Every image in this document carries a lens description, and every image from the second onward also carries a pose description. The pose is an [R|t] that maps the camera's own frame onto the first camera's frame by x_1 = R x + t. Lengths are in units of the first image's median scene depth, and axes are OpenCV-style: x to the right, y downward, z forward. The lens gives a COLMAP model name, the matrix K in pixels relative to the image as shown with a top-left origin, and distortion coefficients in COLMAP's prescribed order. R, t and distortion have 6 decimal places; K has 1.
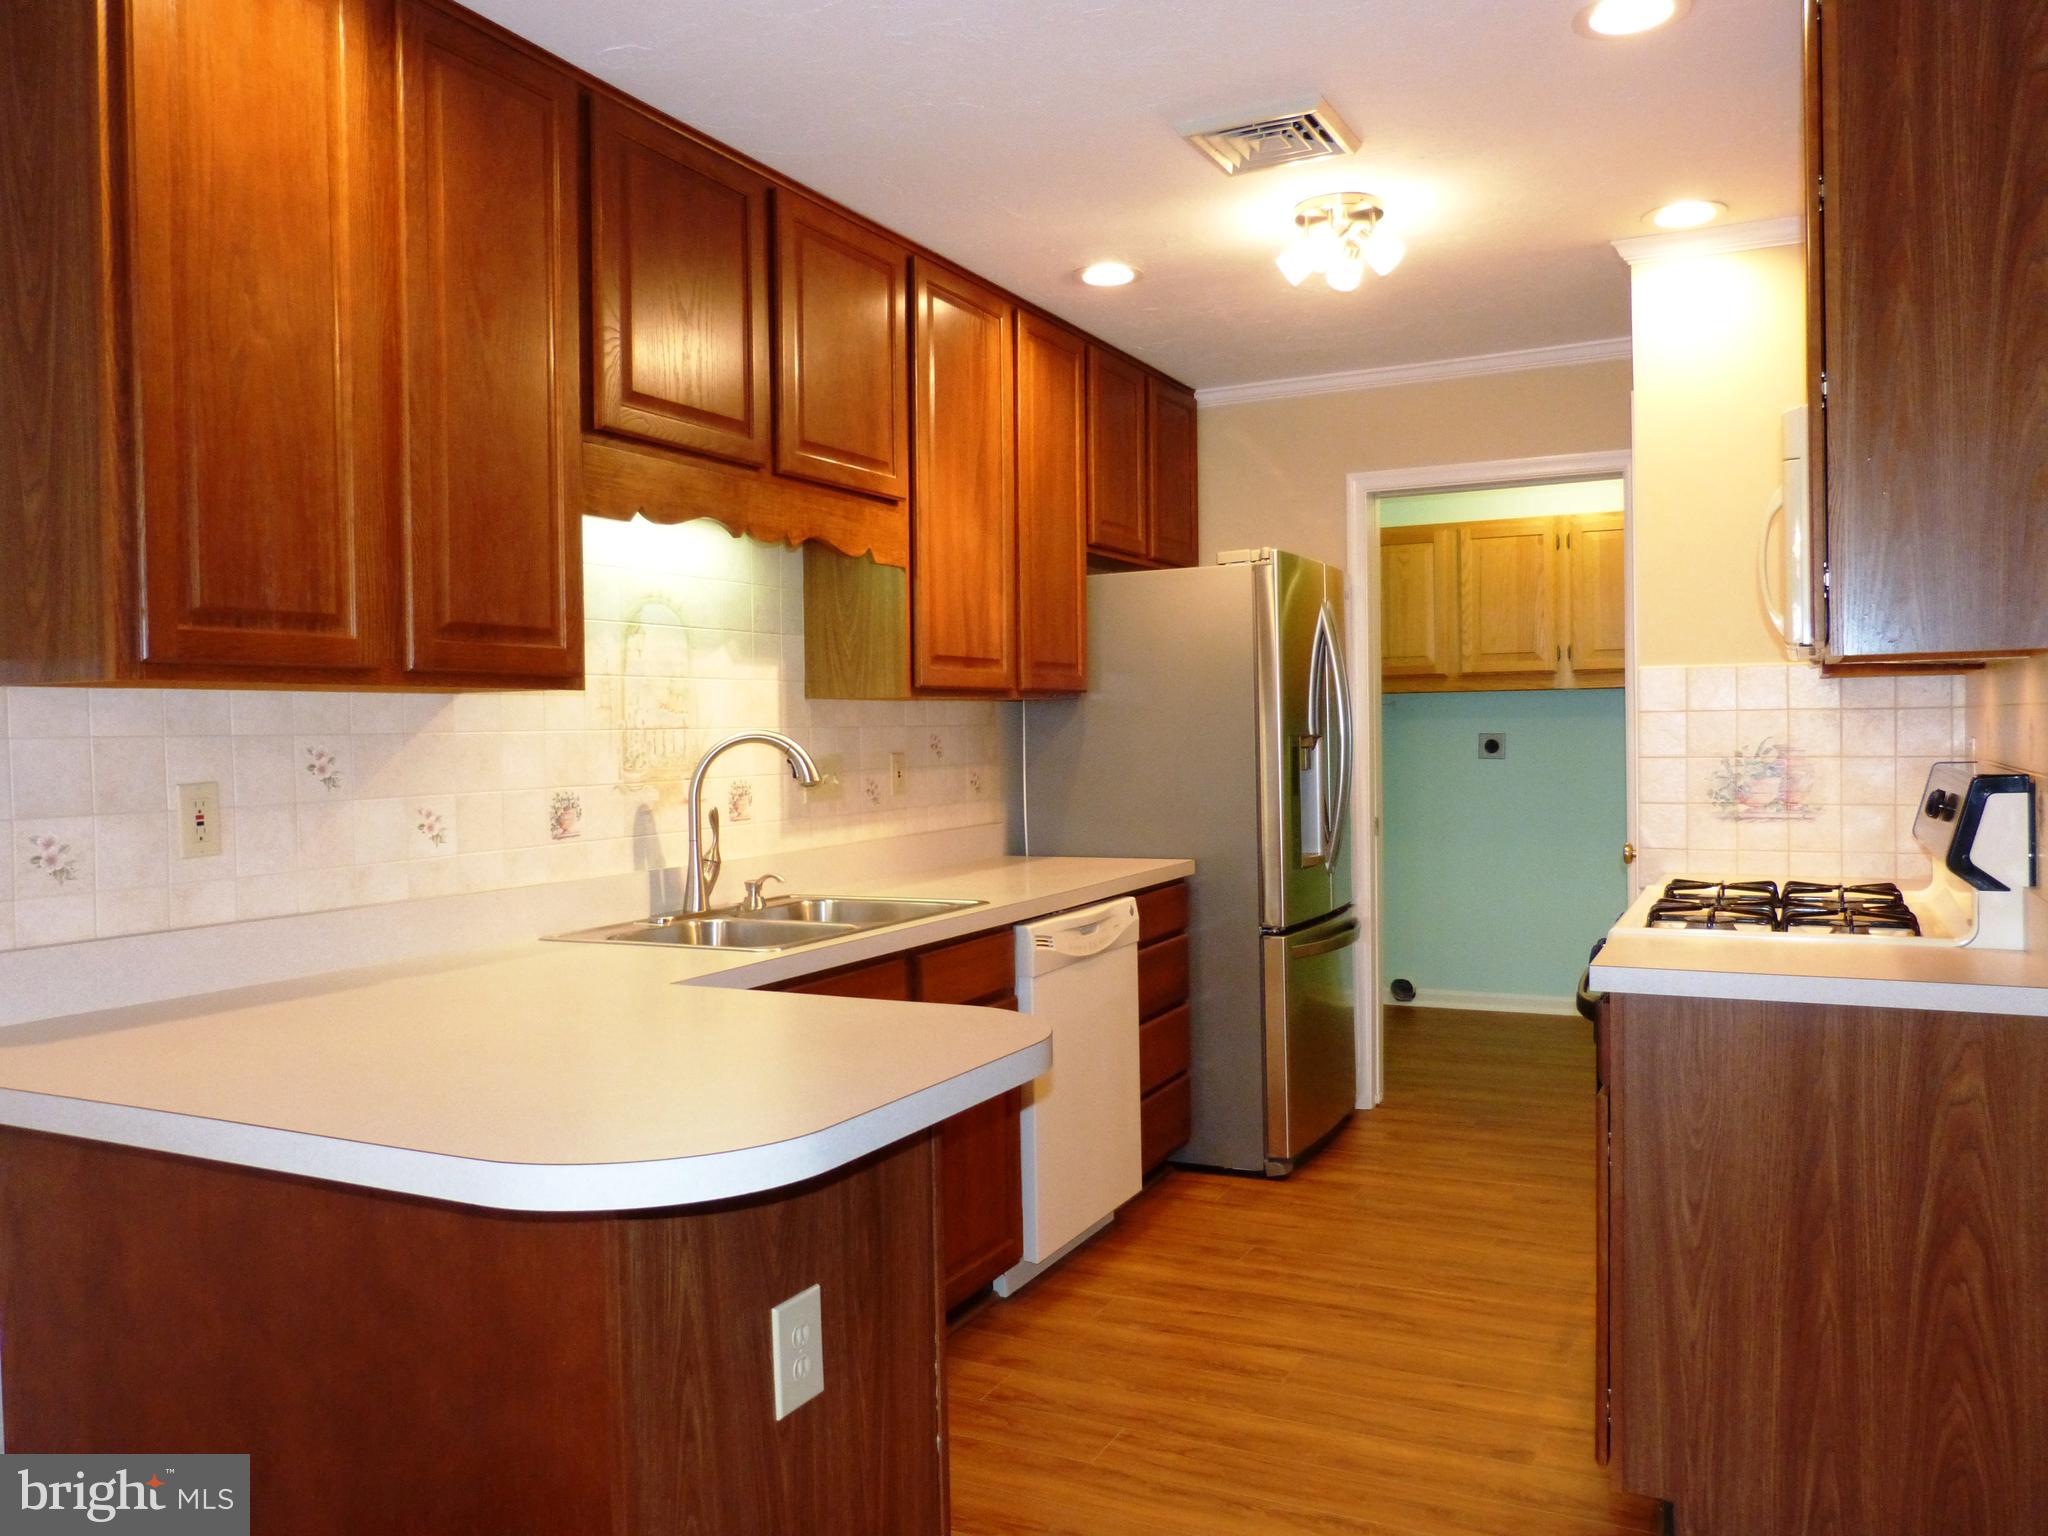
lens RADIAL K [[1527.9, 0, 1029.4], [0, 1527.9, 762.0], [0, 0, 1]] dist [-0.044913, 0.040265]
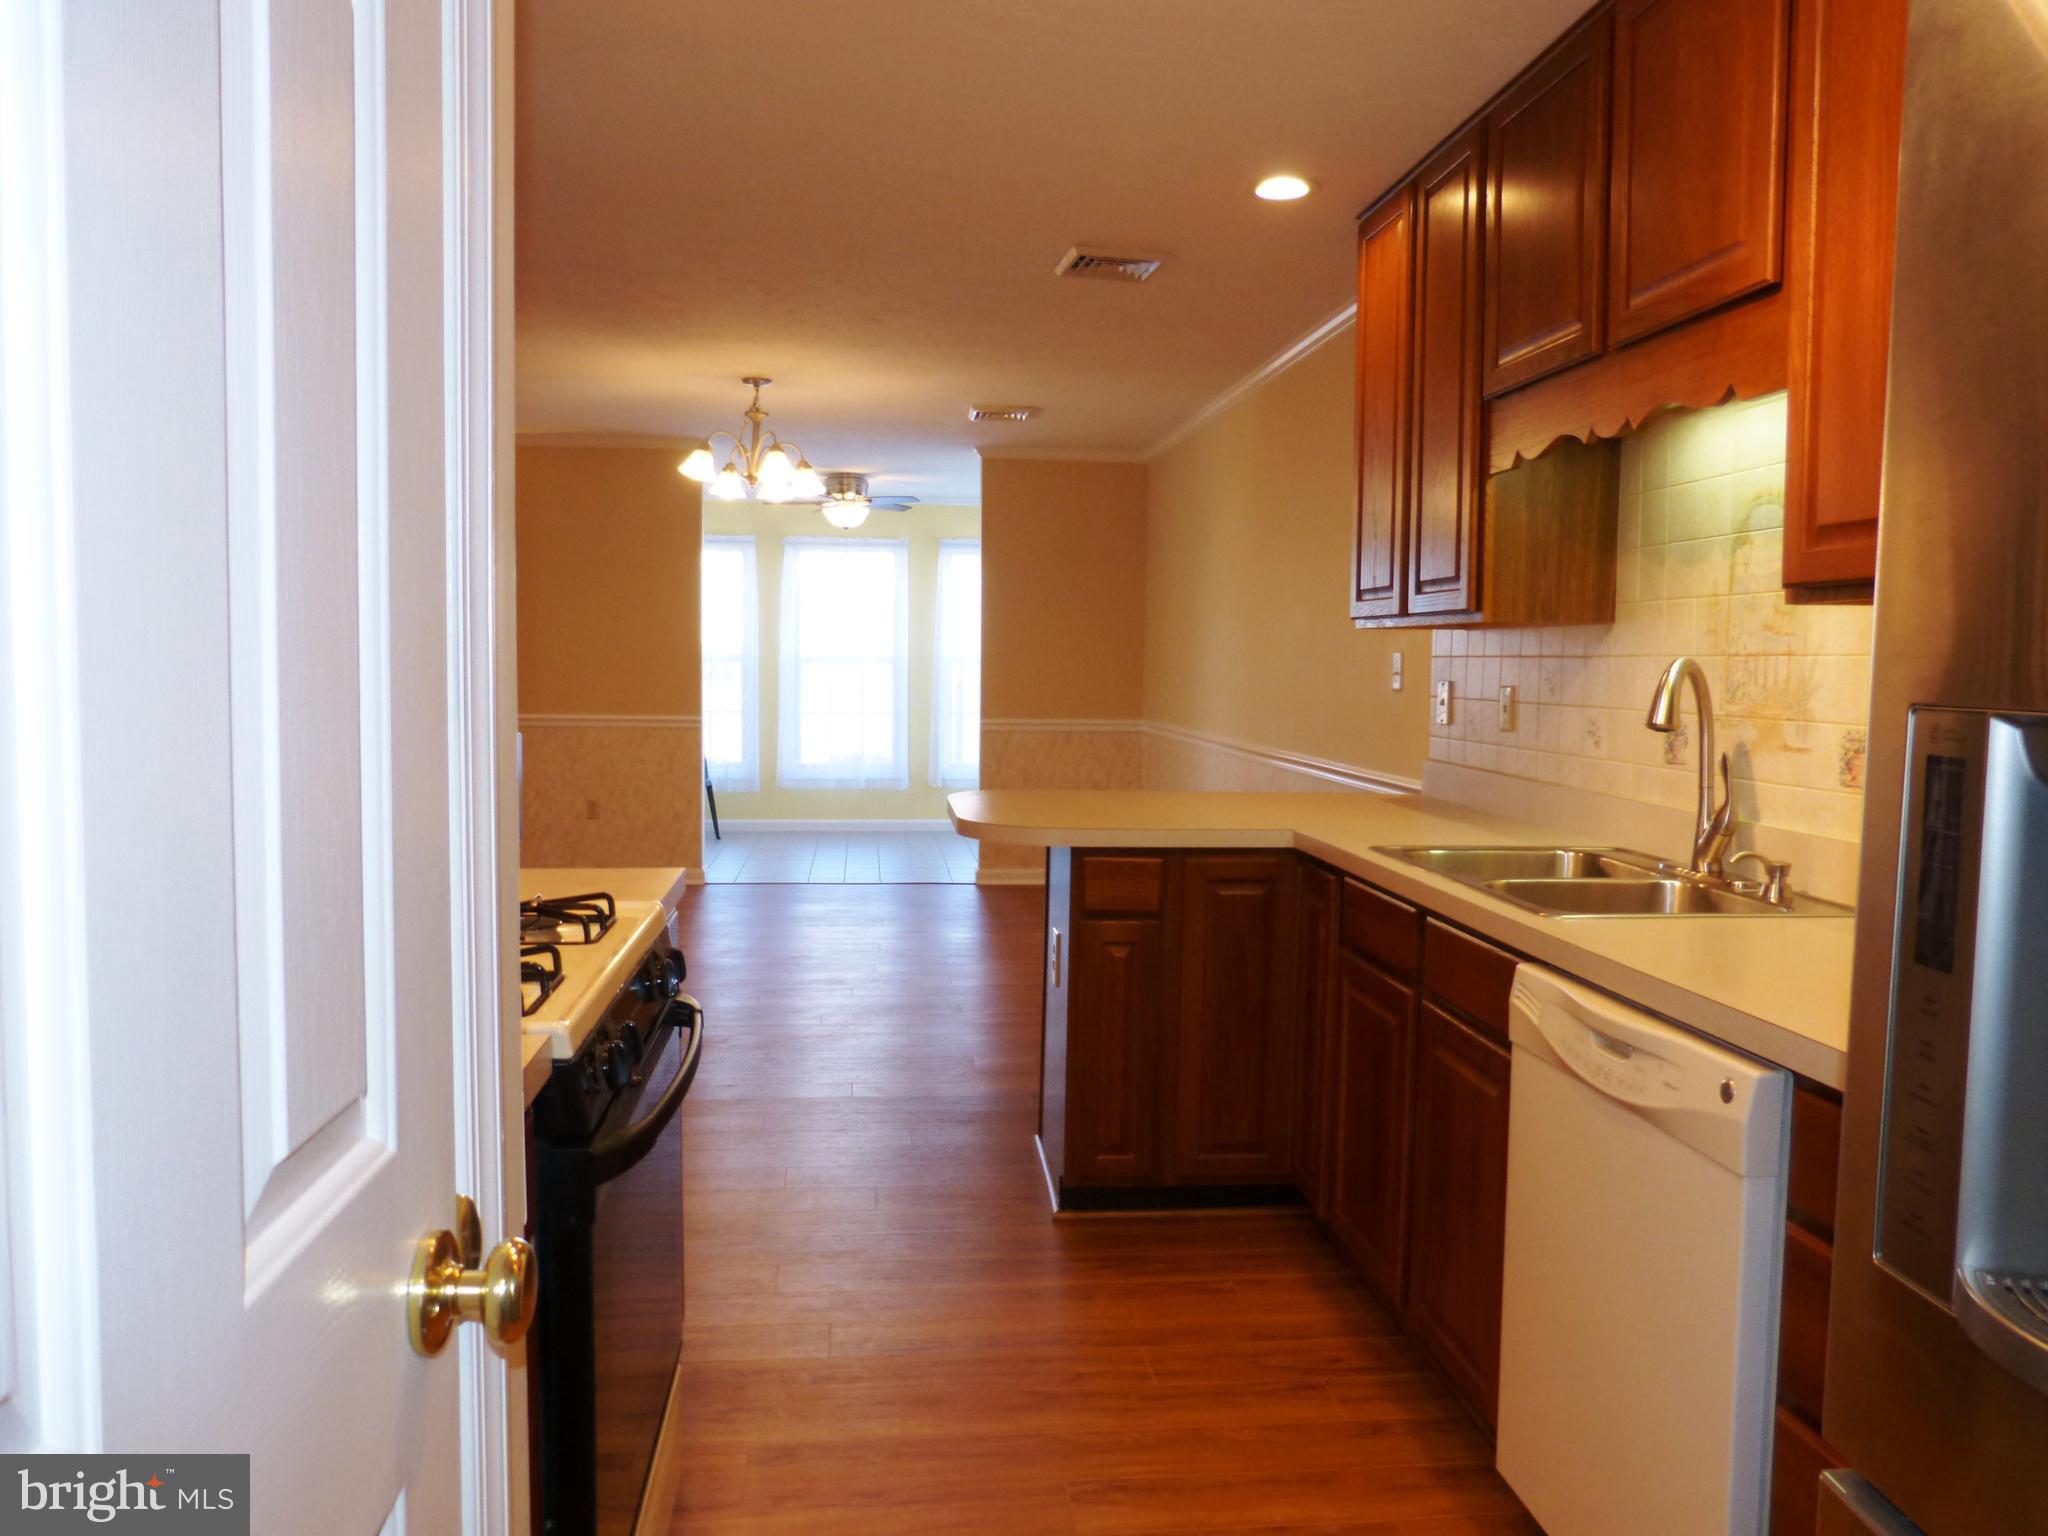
lens RADIAL K [[1527.9, 0, 1029.4], [0, 1527.9, 762.0], [0, 0, 1]] dist [-0.044913, 0.040265]
pose [[-0.843412, 0.043774, -0.535481, 0.506433], [-0.008095, 0.995527, 0.094132, -0.036053], [0.537207, 0.083727, -0.839285, 1.392149]]
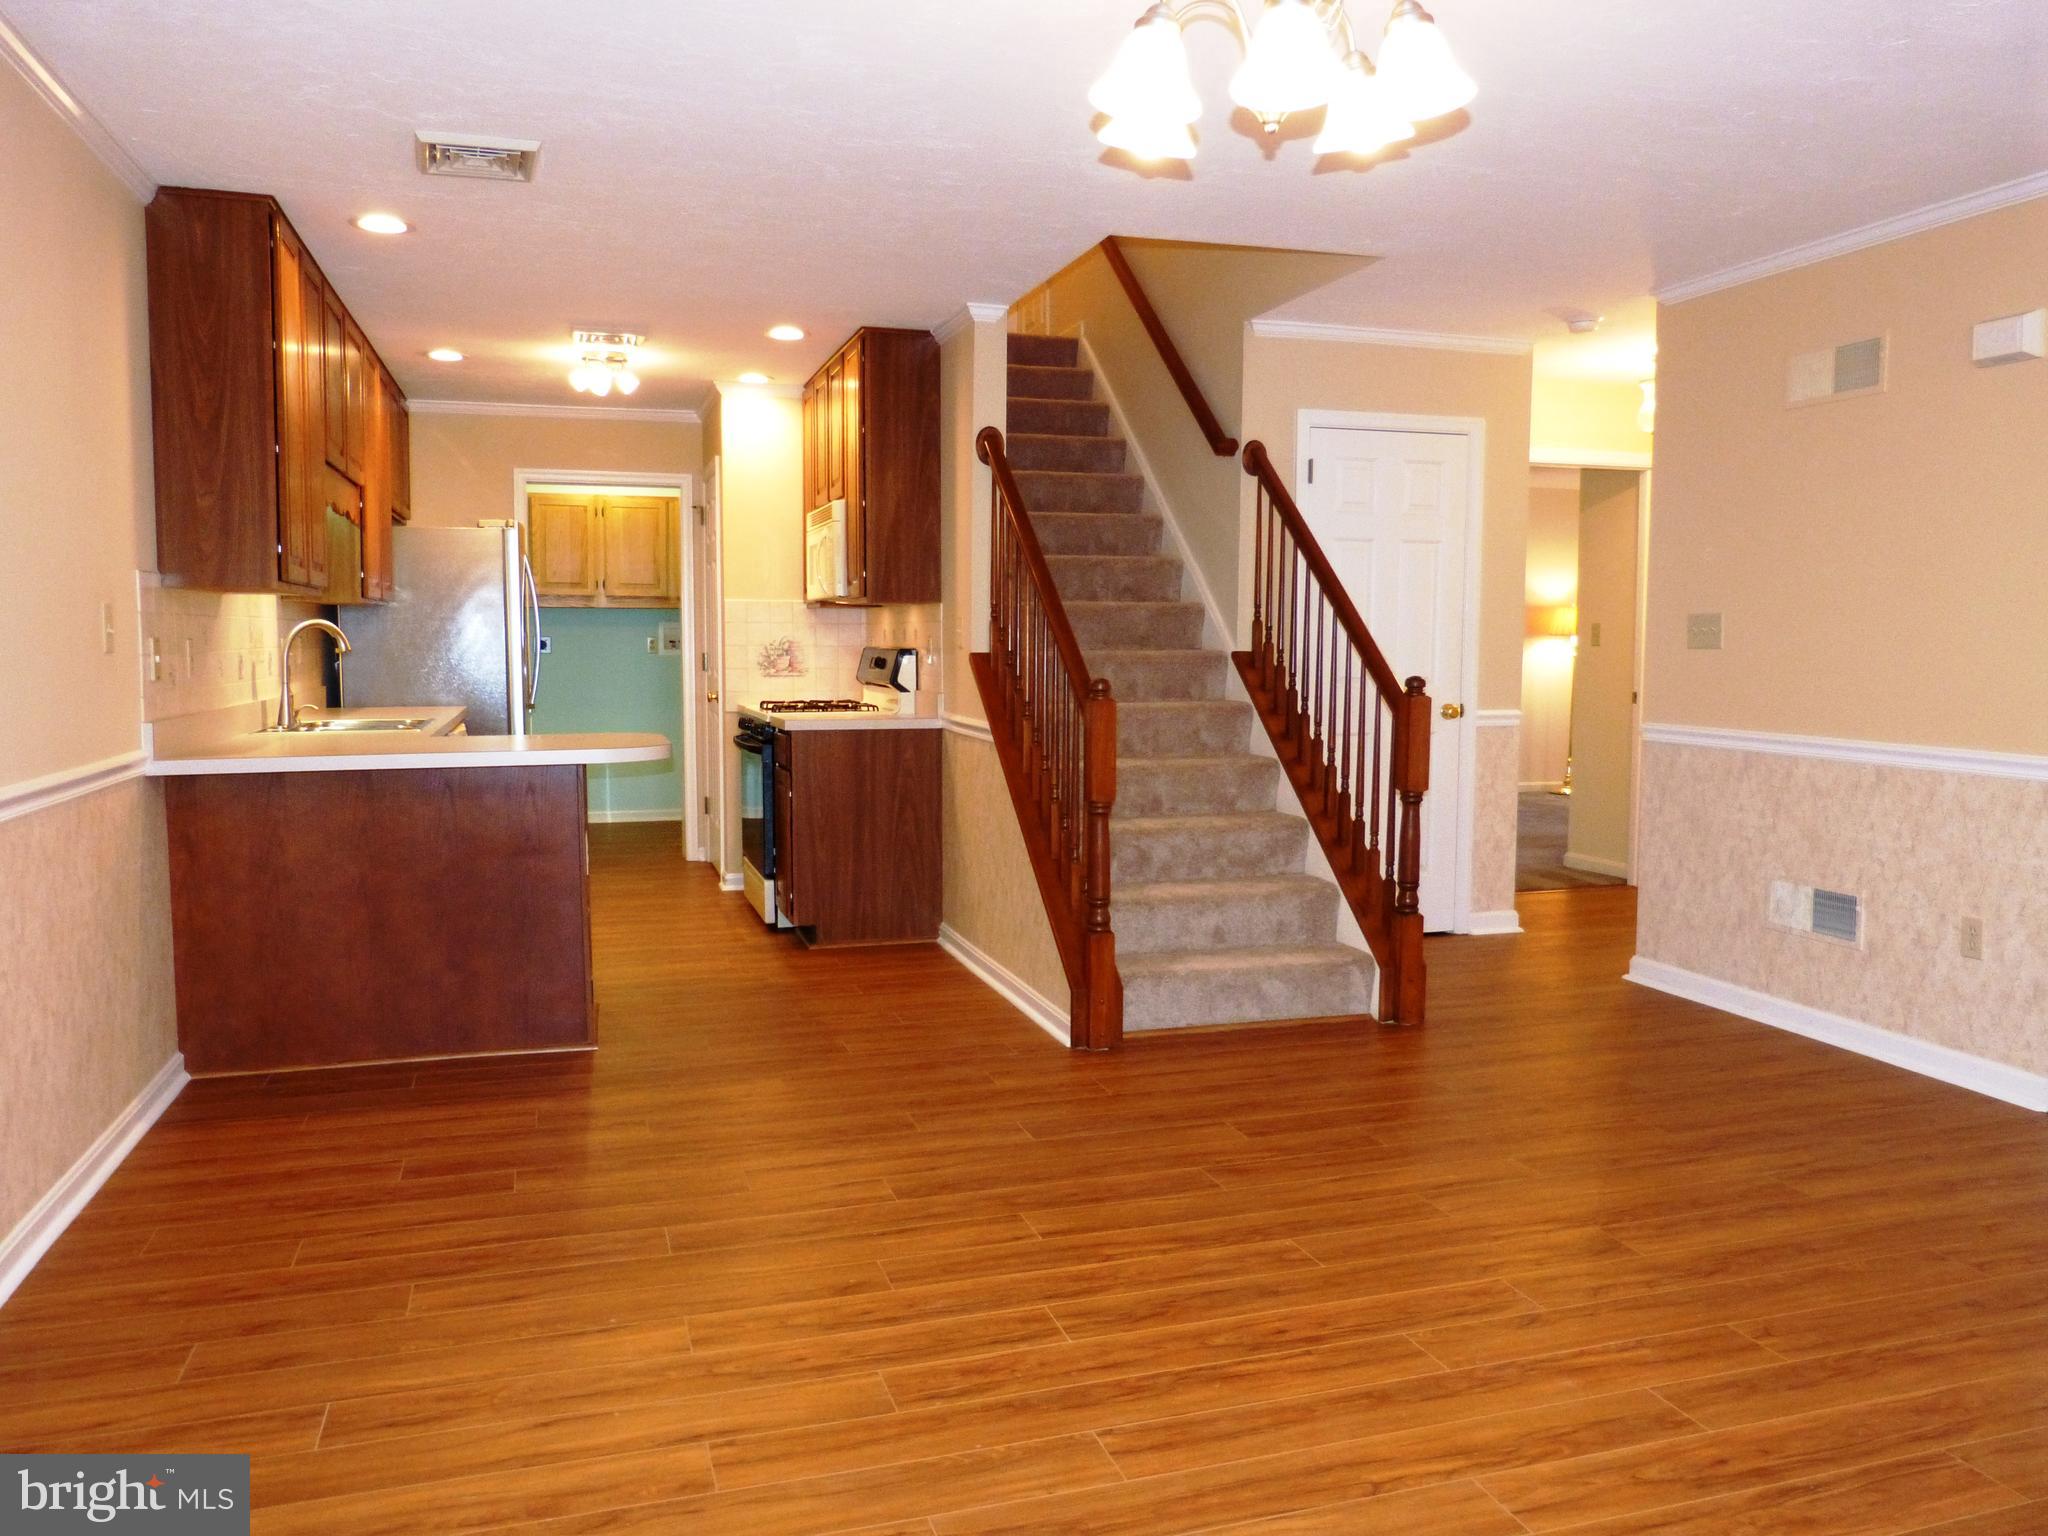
lens RADIAL K [[1527.9, 0, 1029.4], [0, 1527.9, 762.0], [0, 0, 1]] dist [-0.044913, 0.040265]
pose [[0.715929, -0.036919, 0.697197, -0.750098], [-0.001696, 0.998506, 0.054616, 0.041725], [-0.698171, -0.040284, 0.714796, -0.748225]]
